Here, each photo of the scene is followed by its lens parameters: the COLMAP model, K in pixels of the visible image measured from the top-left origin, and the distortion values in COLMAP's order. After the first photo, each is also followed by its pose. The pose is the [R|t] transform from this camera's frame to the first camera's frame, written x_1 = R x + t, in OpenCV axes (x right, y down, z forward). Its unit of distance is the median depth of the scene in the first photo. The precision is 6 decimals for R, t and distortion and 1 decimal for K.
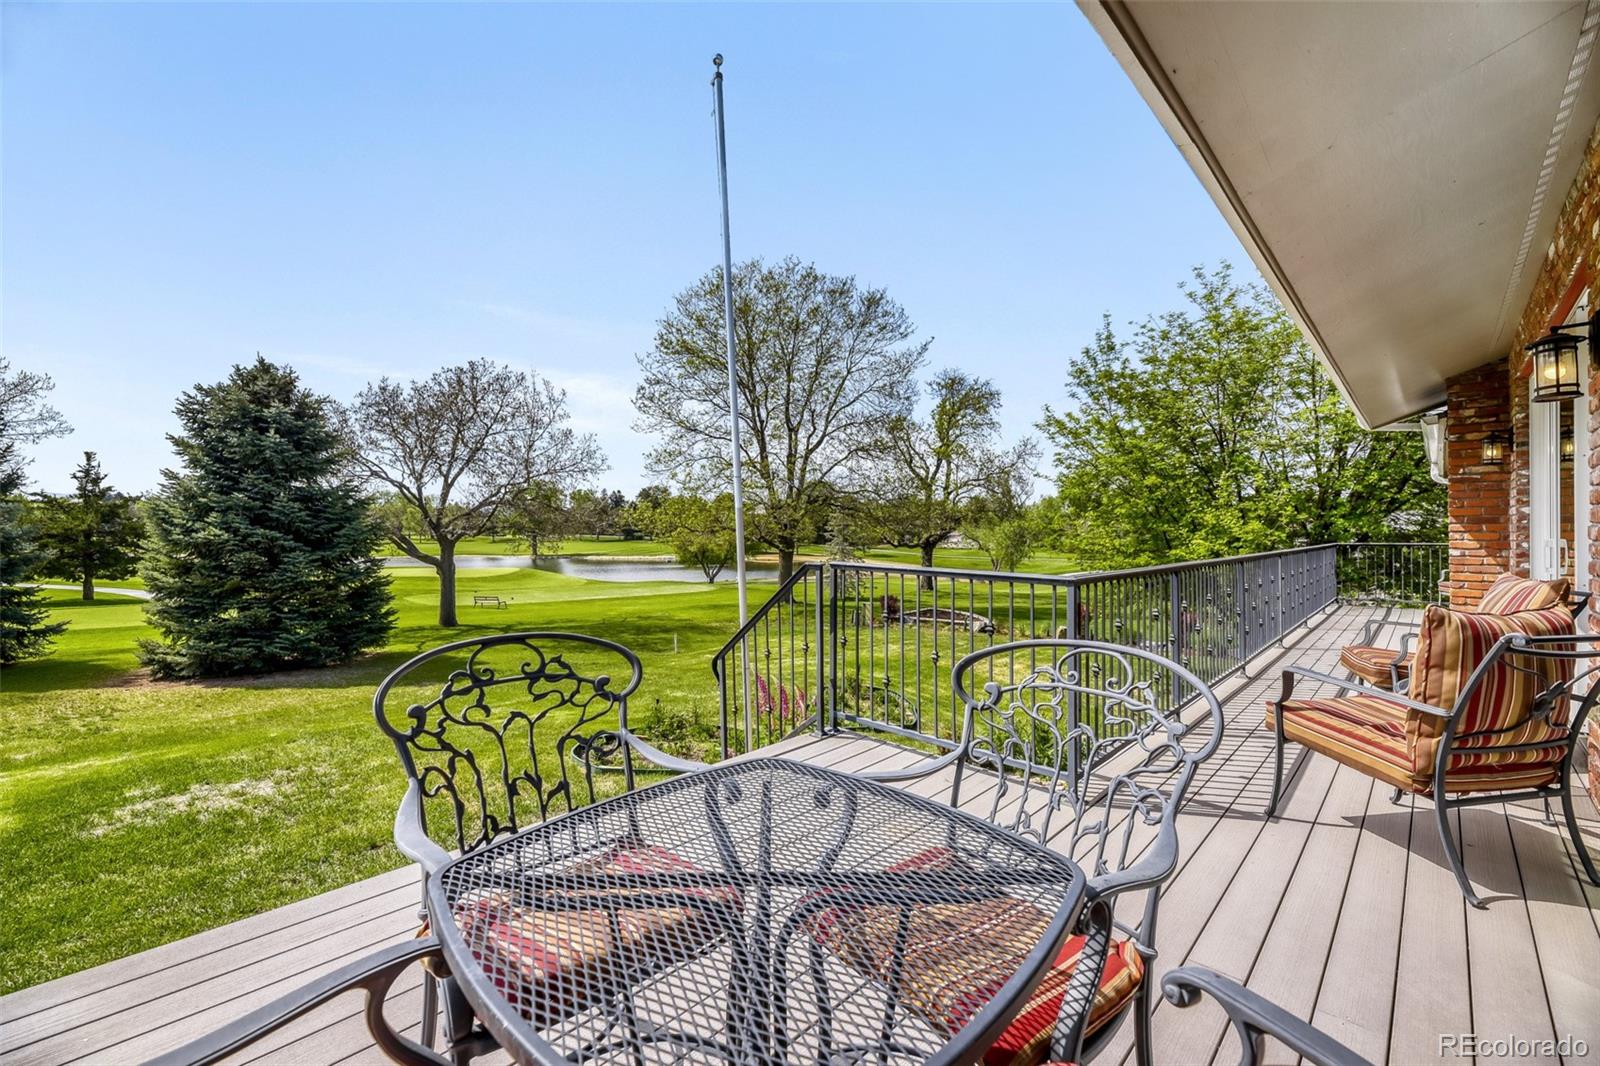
lens RADIAL K [[665.9, 0, 800.0], [0, 665.9, 533.0], [0, 0, 1]] dist [0.000739, 0.000008]
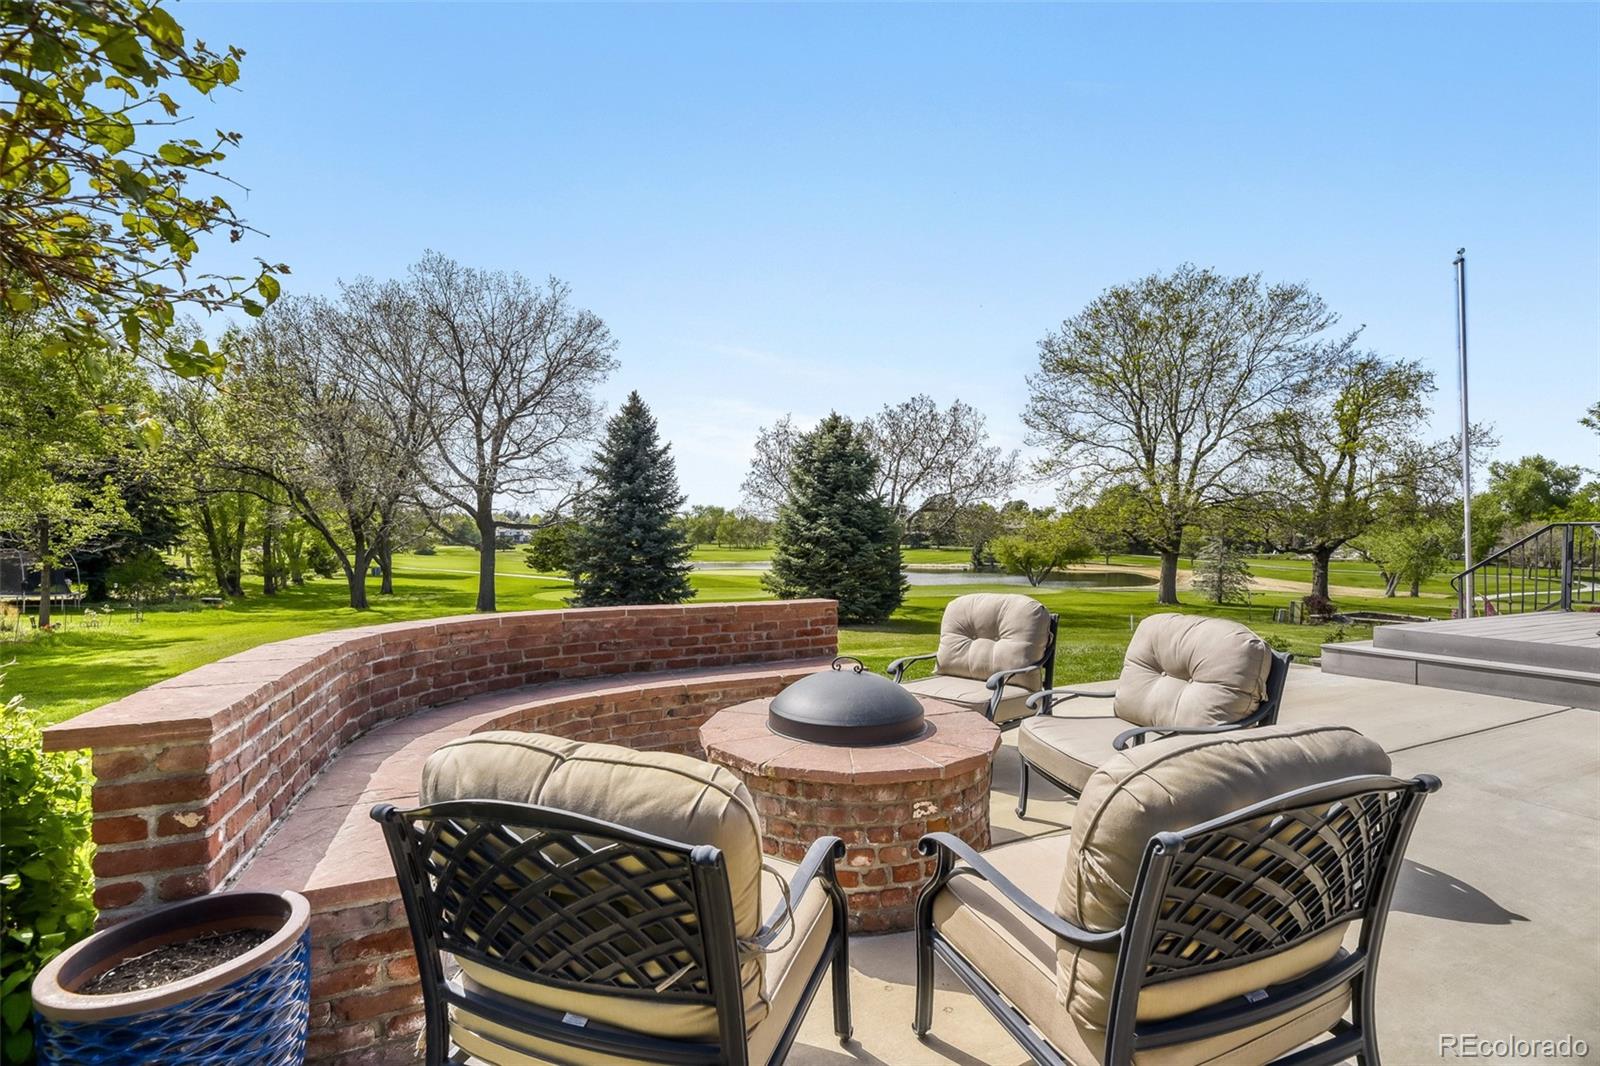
lens RADIAL K [[664.2, 0, 798.9], [0, 664.2, 549.2], [0, 0, 1]] dist [0.000304, -0.000149]
pose [[0.908810, 0.008090, -0.417132, -0.119544], [-0.003309, 0.999920, 0.012185, 0.009867], [0.417197, -0.009693, 0.908764, -0.165802]]
